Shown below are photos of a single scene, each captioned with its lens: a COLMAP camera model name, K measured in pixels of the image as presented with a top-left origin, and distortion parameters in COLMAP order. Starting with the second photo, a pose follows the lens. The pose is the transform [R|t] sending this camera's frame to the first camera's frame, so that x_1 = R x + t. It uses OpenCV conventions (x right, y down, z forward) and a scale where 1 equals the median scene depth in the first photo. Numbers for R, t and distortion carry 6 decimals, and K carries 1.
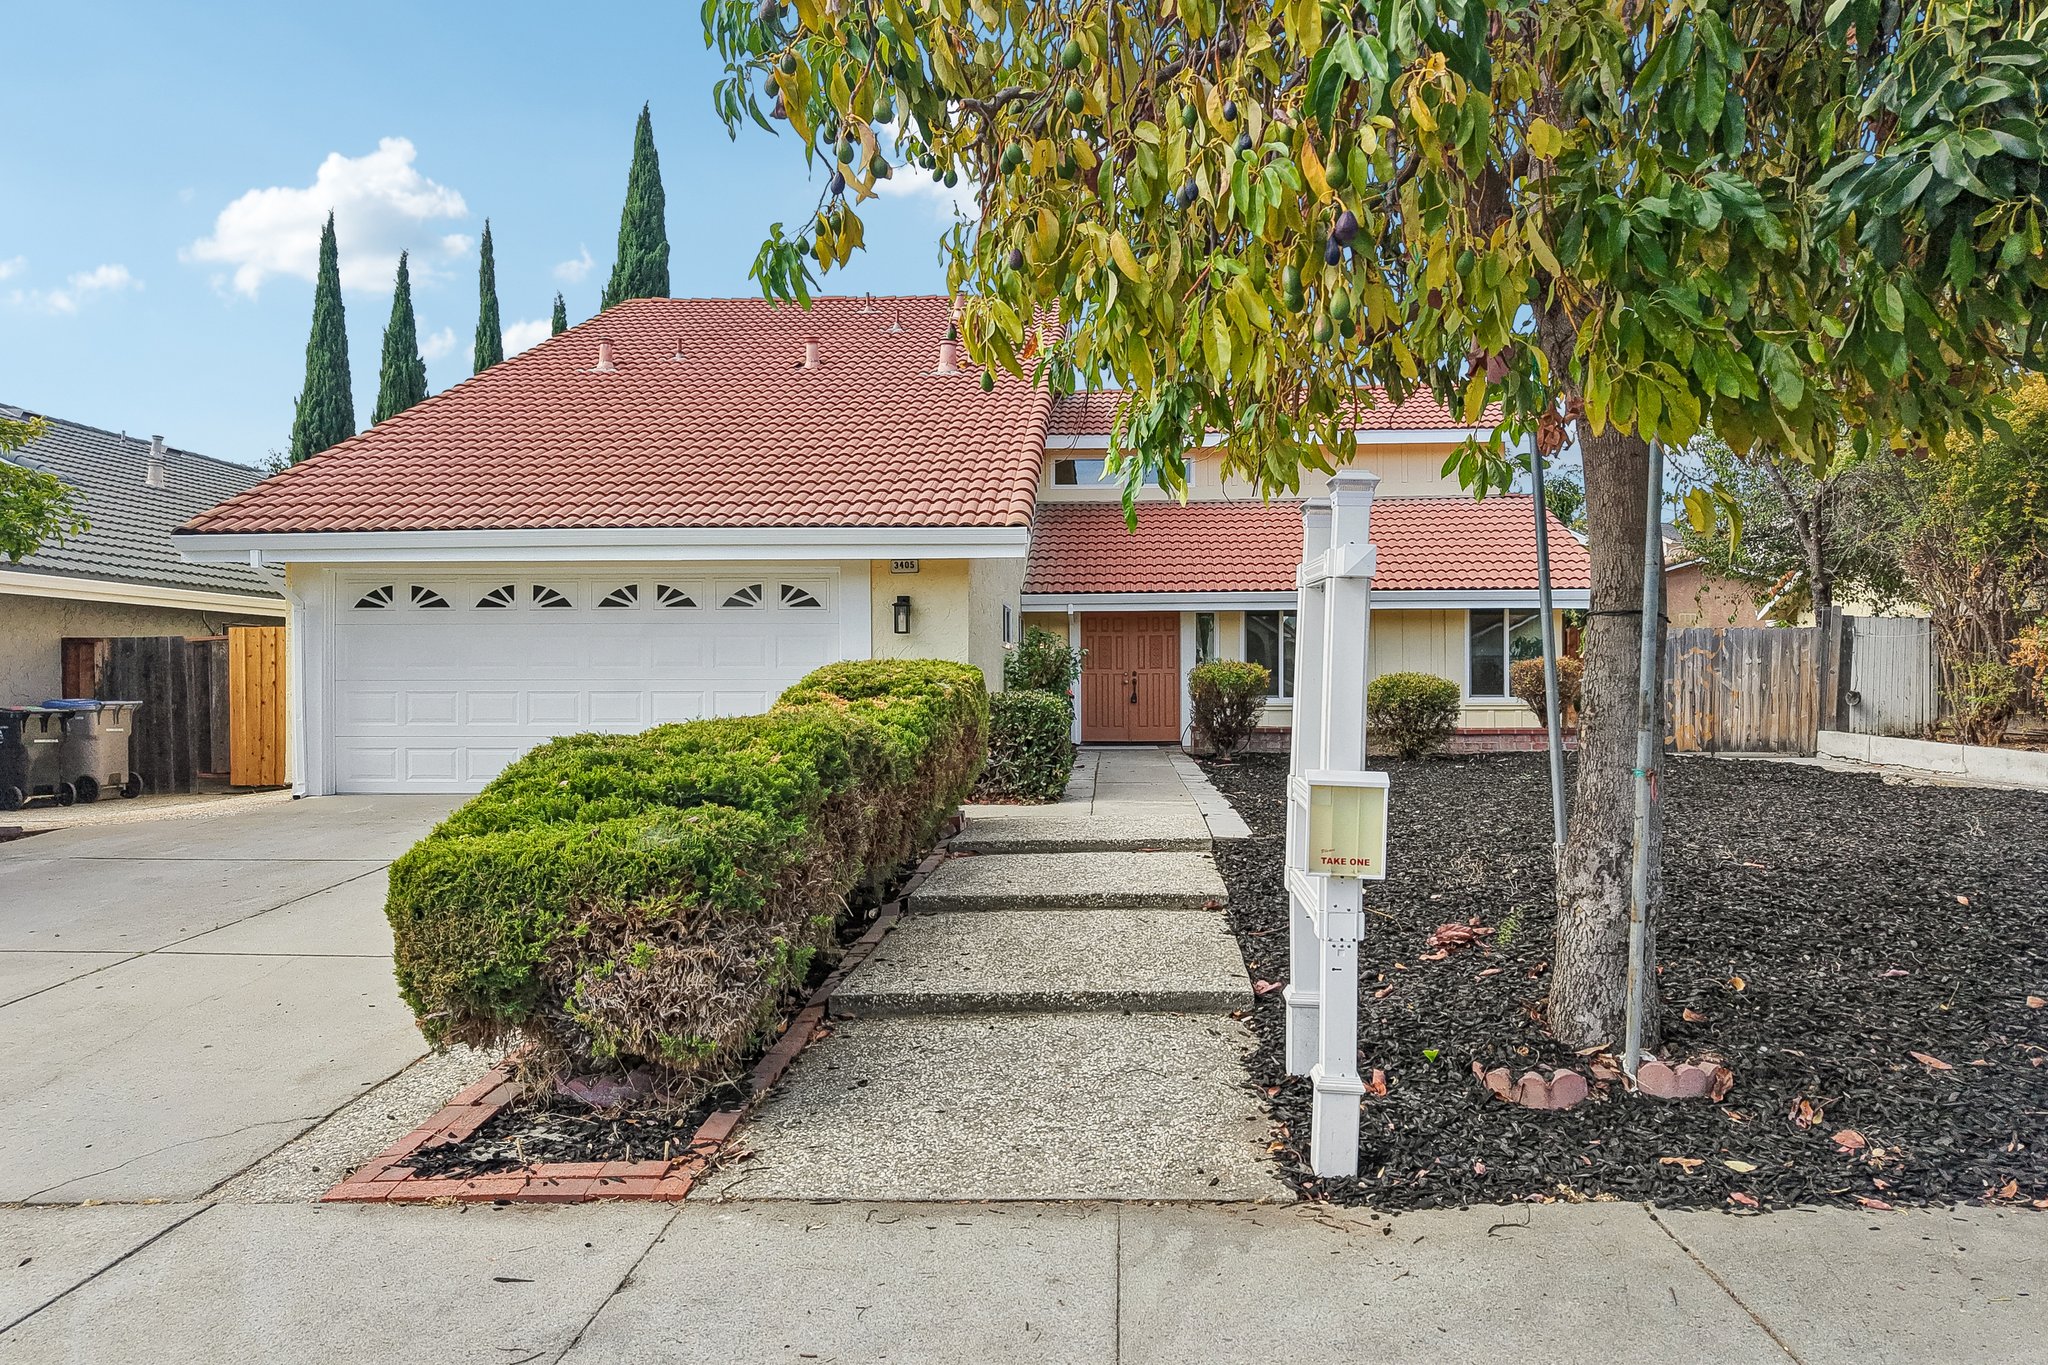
lens RADIAL K [[1365.2, 0, 1024.0], [0, 1365.2, 682.5], [0, 0, 1]] dist [0.022138, -0.018529]
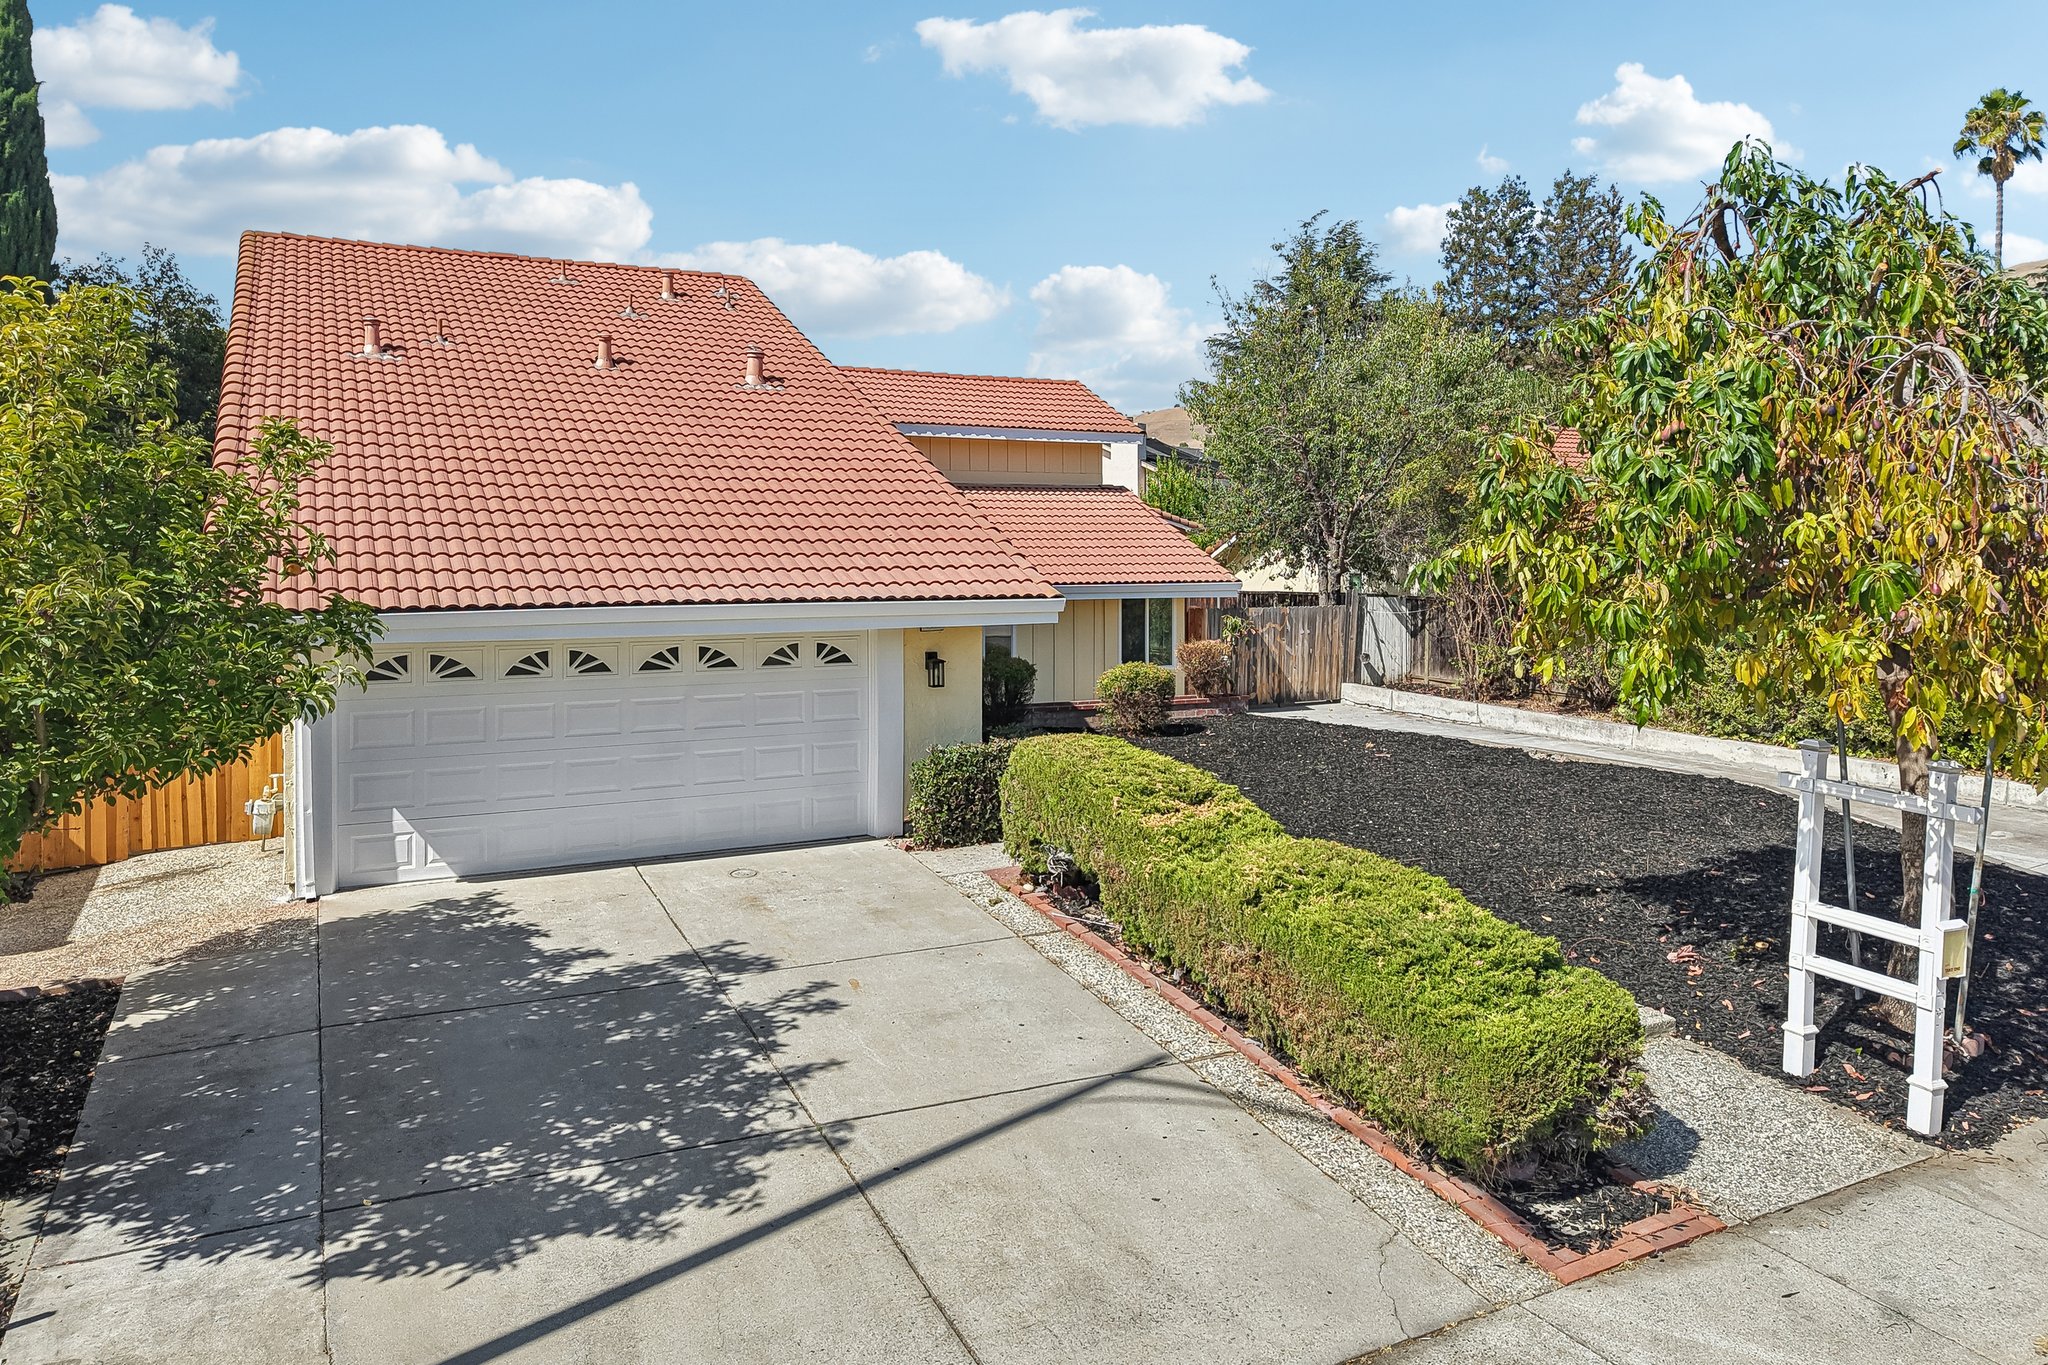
lens RADIAL K [[1365.2, 0, 1024.0], [0, 1365.2, 682.5], [0, 0, 1]] dist [0.022138, -0.018529]
pose [[0.869351, -0.042981, 0.492323, -0.558276], [-0.001223, 0.996021, 0.089114, -0.135547], [-0.494194, -0.078074, 0.865839, 0.007092]]
